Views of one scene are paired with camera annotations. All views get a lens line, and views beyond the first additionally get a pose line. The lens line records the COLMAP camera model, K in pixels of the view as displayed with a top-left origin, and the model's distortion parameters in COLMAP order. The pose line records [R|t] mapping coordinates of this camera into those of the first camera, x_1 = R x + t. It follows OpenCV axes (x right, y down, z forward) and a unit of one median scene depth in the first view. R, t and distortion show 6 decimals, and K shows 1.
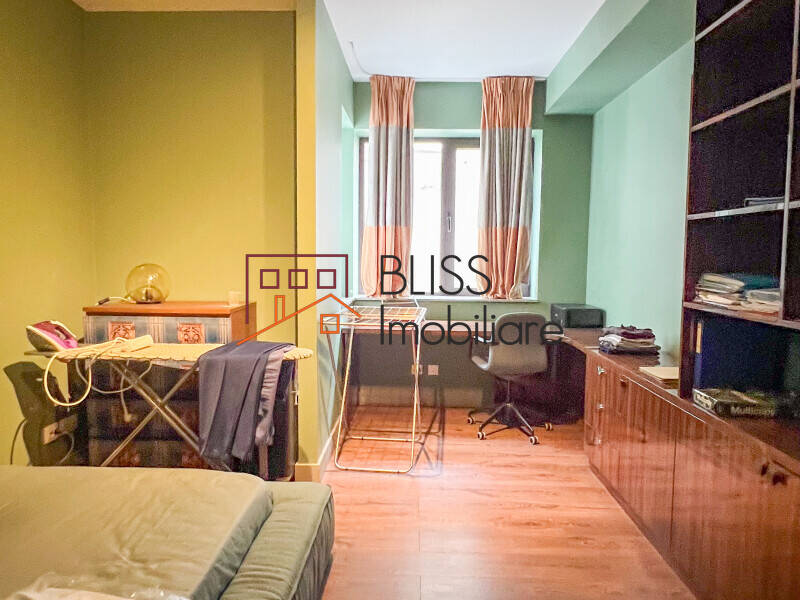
lens RADIAL K [[567.4, 0, 396.5], [0, 567.4, 300.1], [0, 0, 1]] dist [-0.002953, 0.006413]
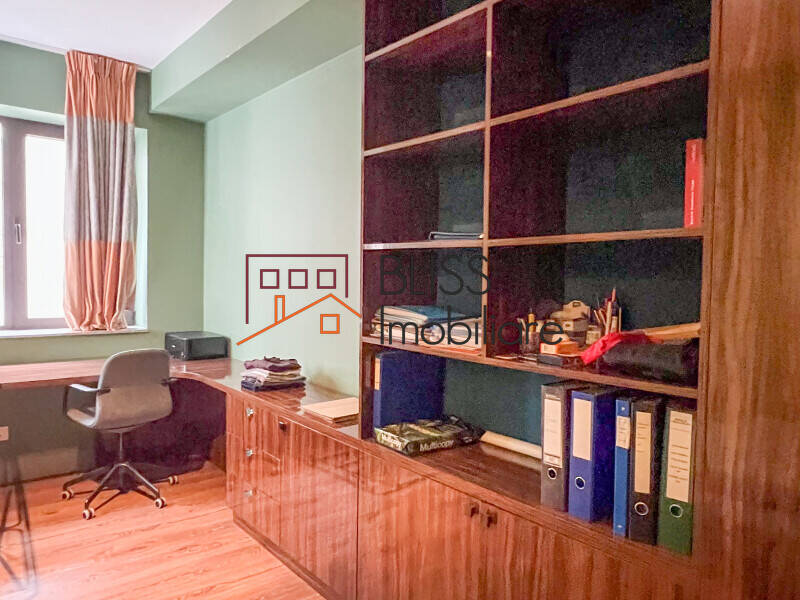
lens RADIAL K [[567.4, 0, 397.1], [0, 567.4, 300.7], [0, 0, 1]] dist [-0.002953, 0.006413]
pose [[0.749520, -0.024793, 0.661517, -0.051235], [0.040152, 0.999161, -0.008046, -0.034876], [-0.660763, 0.032592, 0.749887, 0.195444]]
